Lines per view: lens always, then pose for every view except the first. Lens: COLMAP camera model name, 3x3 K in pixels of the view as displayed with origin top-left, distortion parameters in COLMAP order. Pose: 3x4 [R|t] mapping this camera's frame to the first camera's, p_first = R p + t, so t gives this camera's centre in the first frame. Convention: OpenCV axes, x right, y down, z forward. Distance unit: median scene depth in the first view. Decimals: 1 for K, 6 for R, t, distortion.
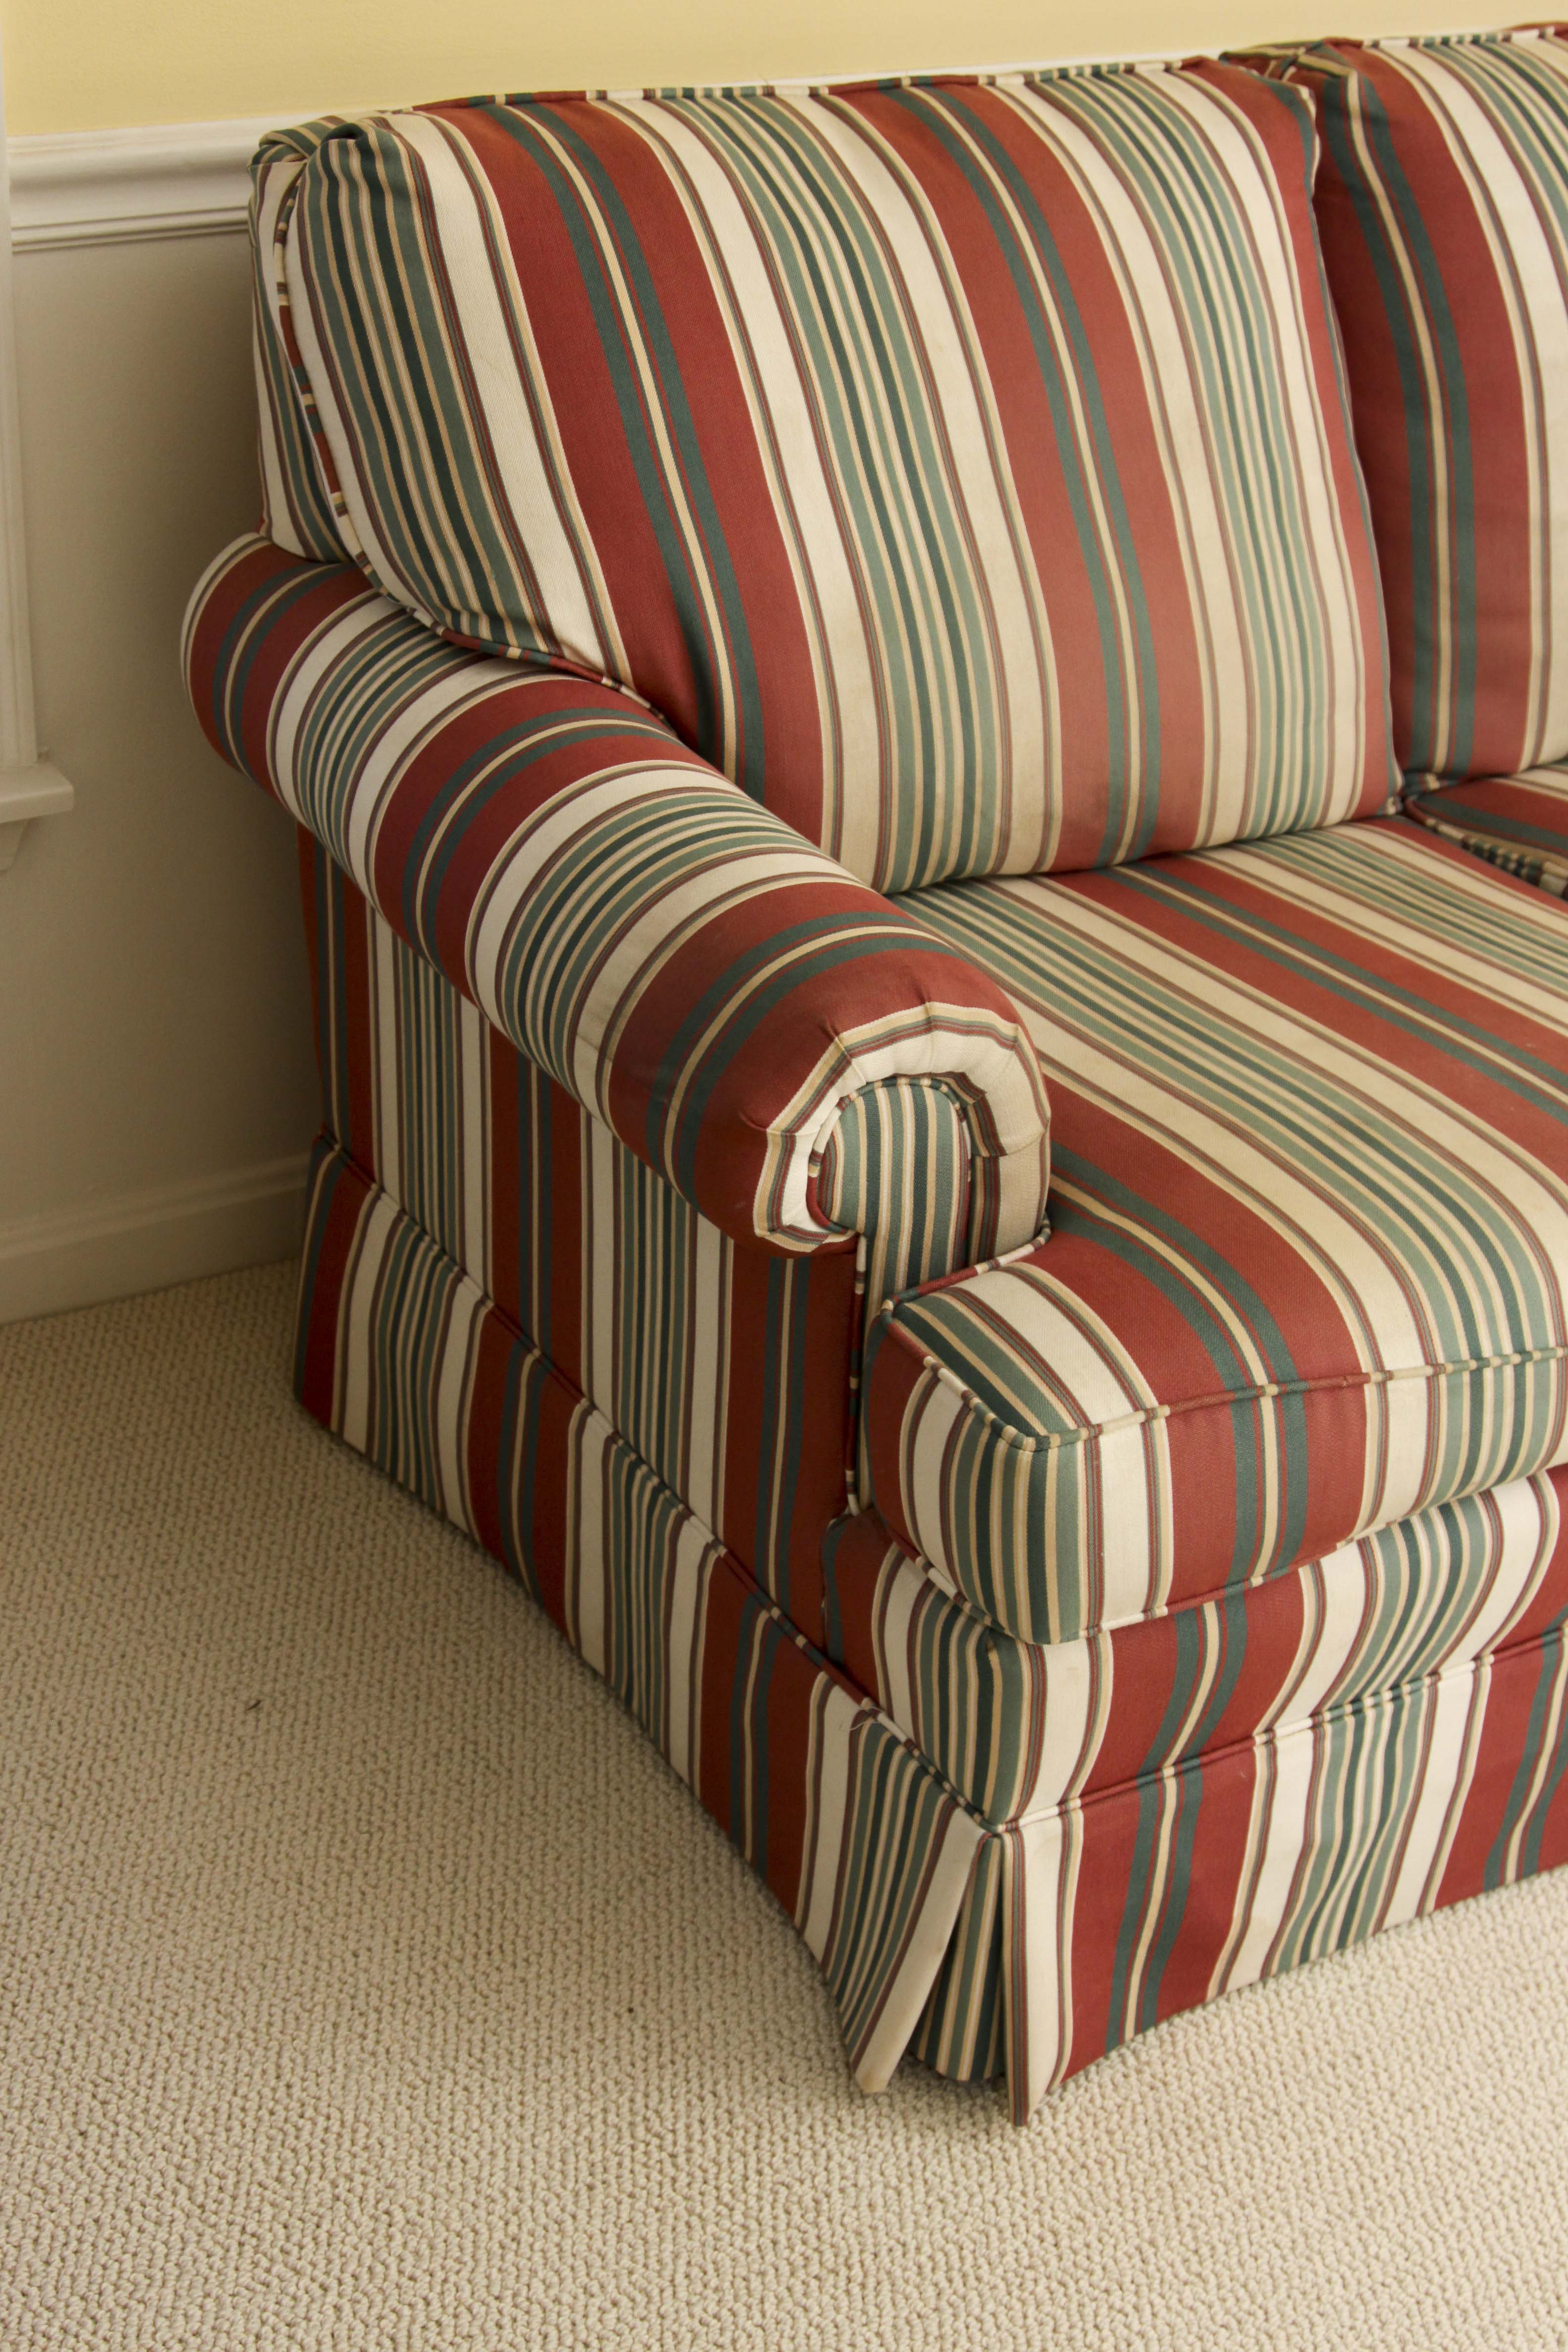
lens RADIAL K [[3414.3, 0, 774.4], [0, 3414.3, 1173.6], [0, 0, 1]] dist [-0.040322, 0.000000]
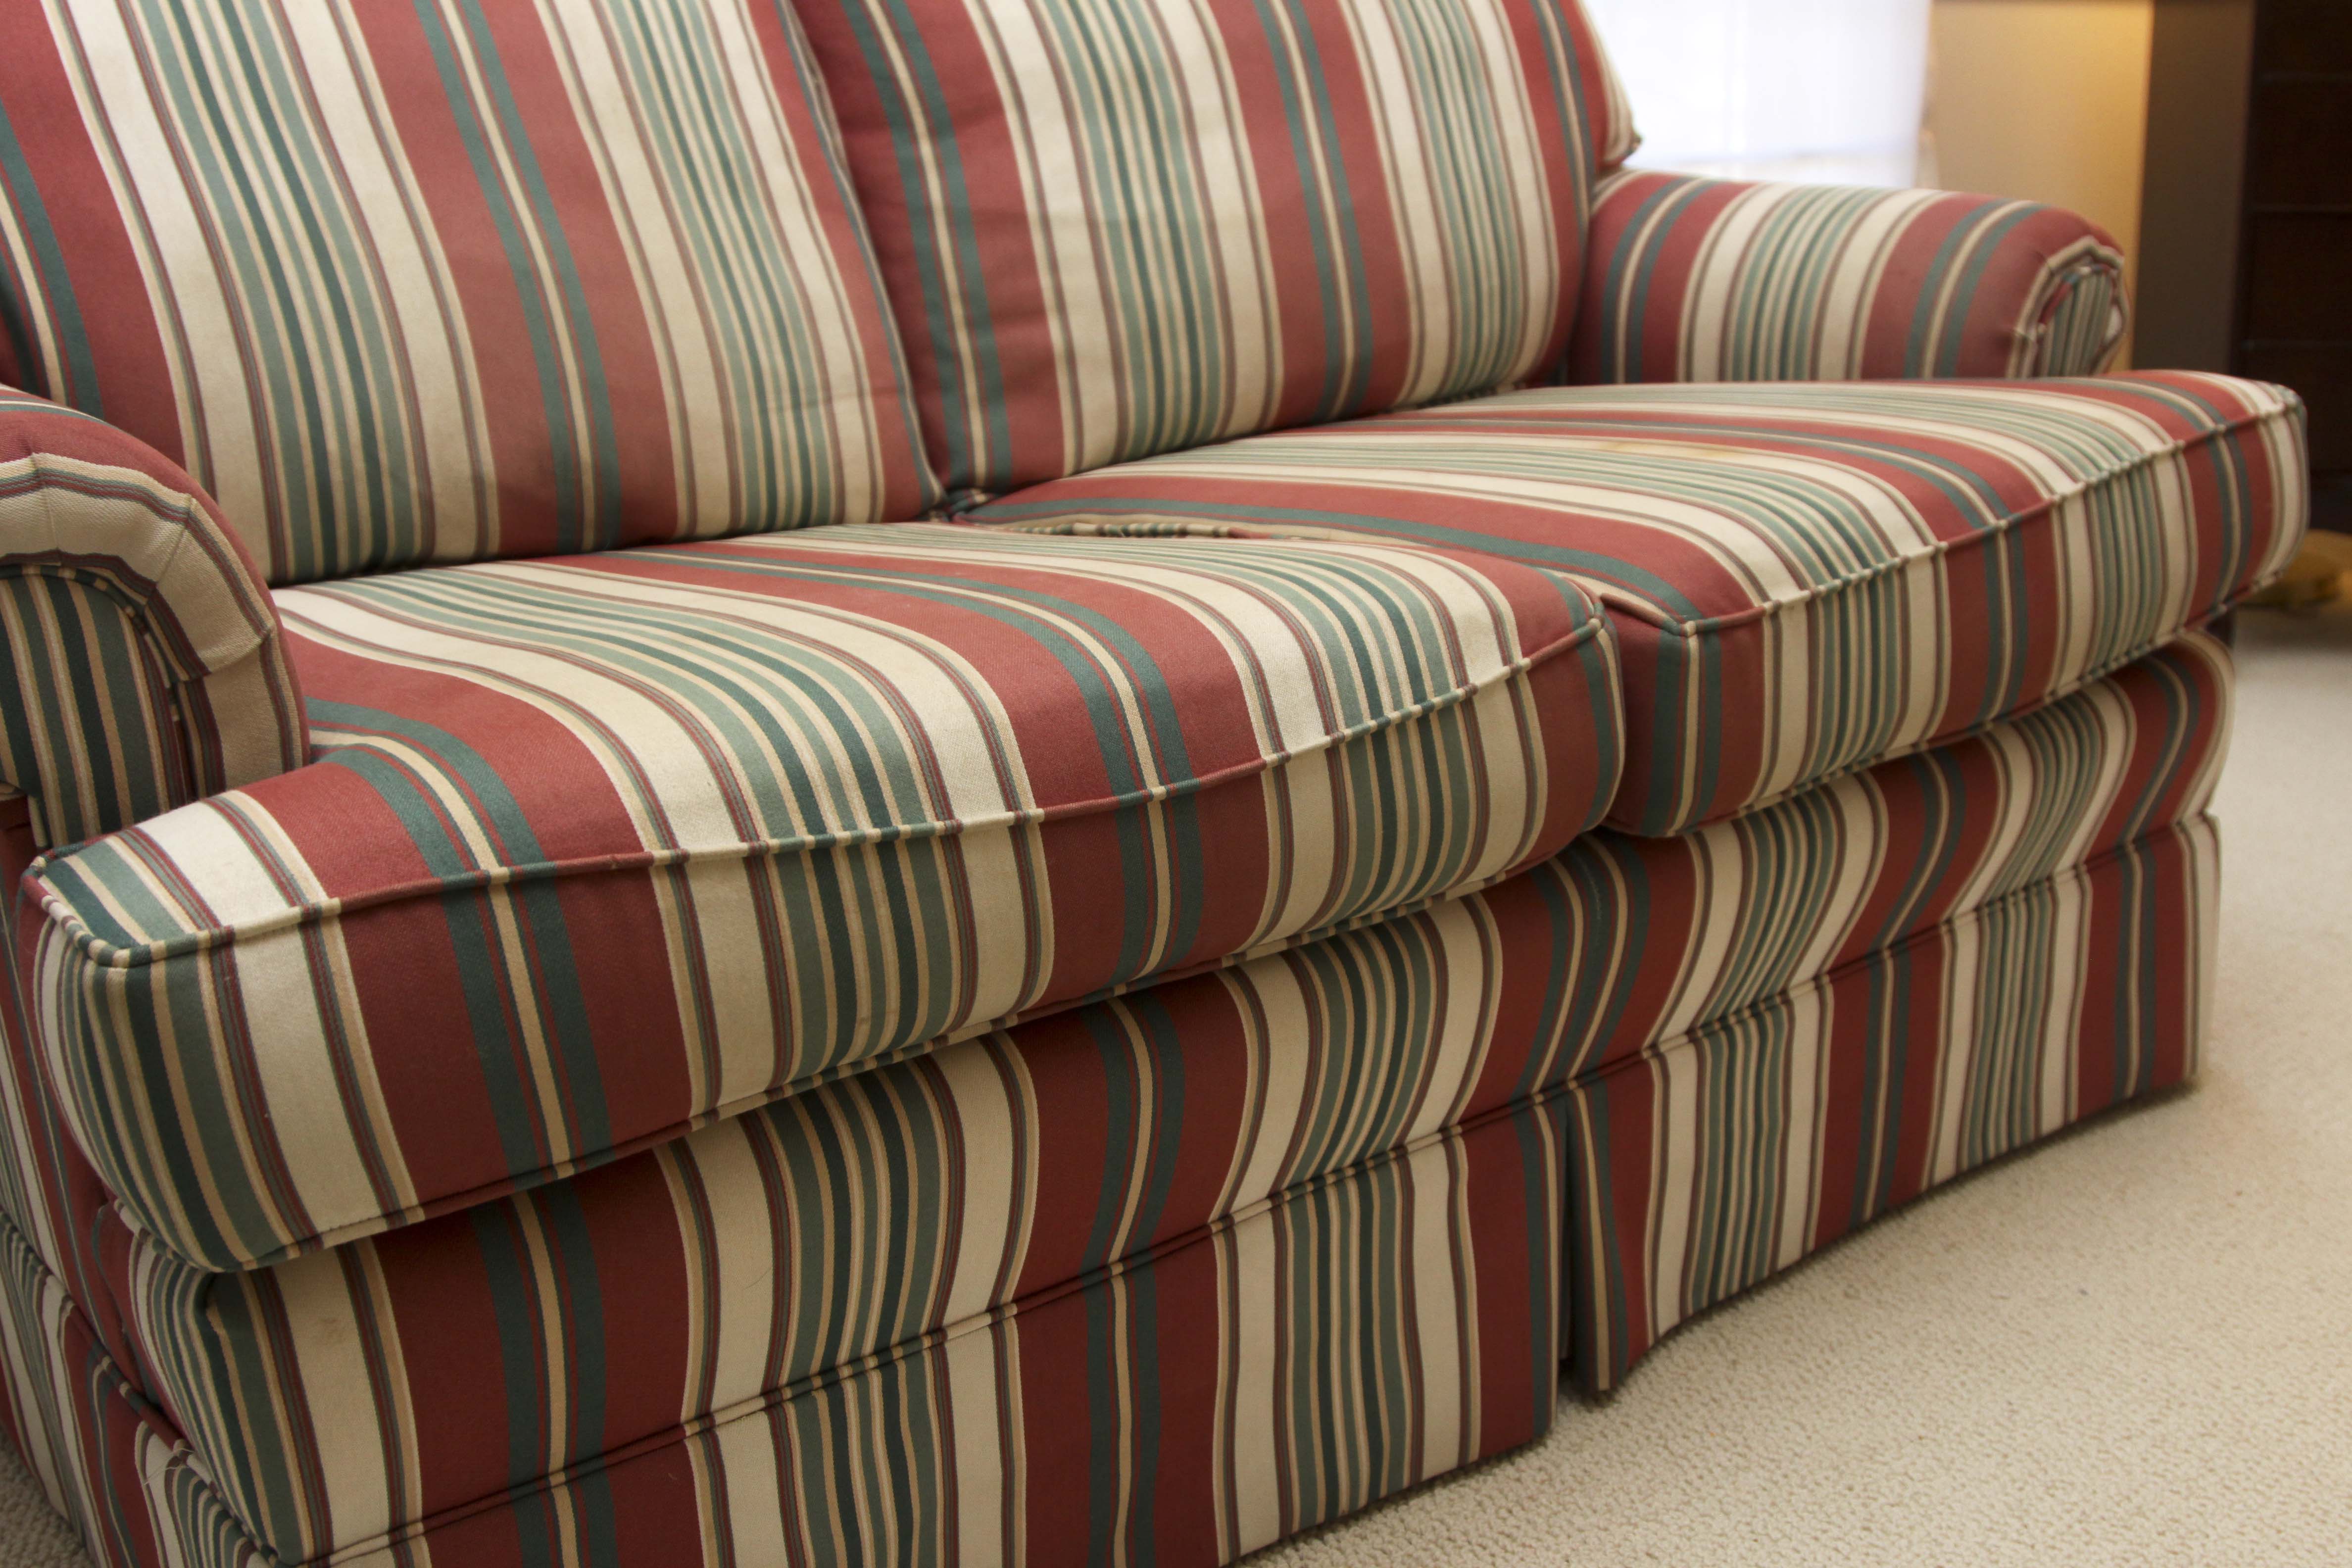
lens RADIAL K [[2511.9, 0, 1164.5], [0, 2511.9, 795.3], [0, 0, 1]] dist [-0.097020, 0.000000]
pose [[0.987393, -0.120259, 0.102917, 0.204798], [0.139446, 0.968542, -0.206109, 0.155594], [-0.074893, 0.217862, 0.973102, 0.402765]]
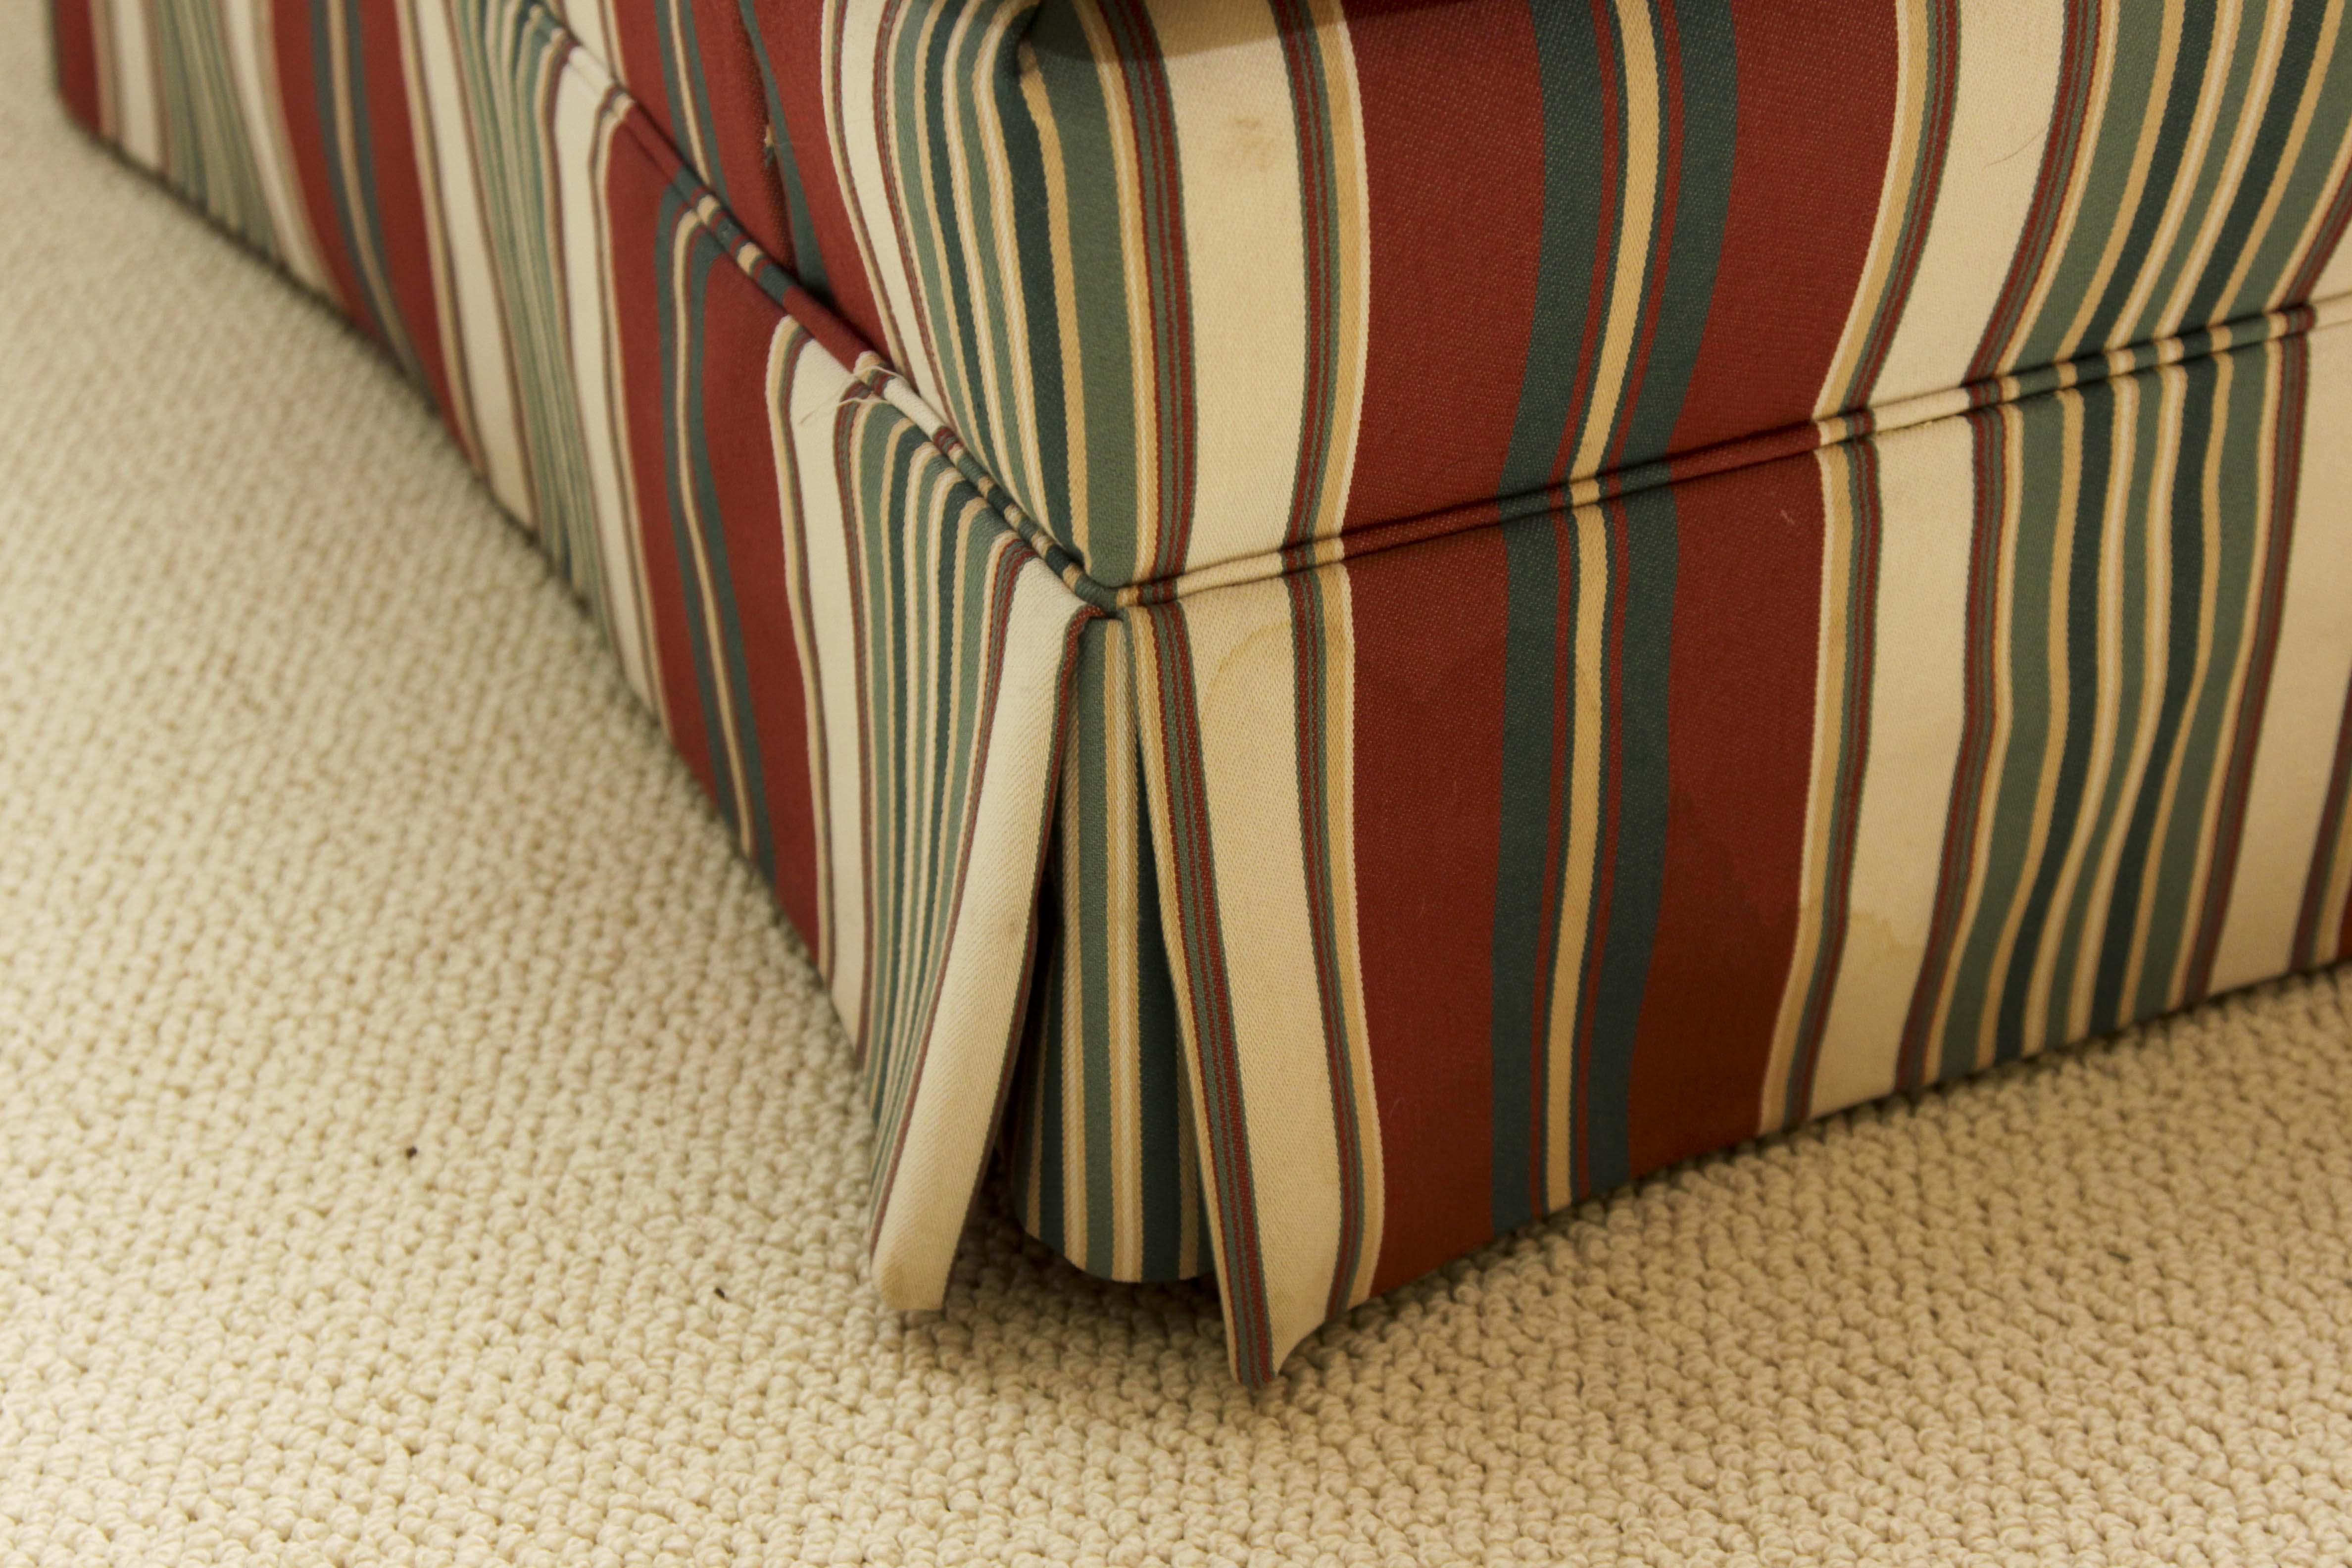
lens RADIAL K [[4654.5, 0, 1197.8], [0, 4654.5, 778.1], [0, 0, 1]] dist [0.084200, 0.000000]
pose [[0.993579, -0.014863, -0.112158, 0.127305], [0.019920, 0.998828, 0.044106, 0.178258], [0.111371, -0.046057, 0.992711, 0.435032]]
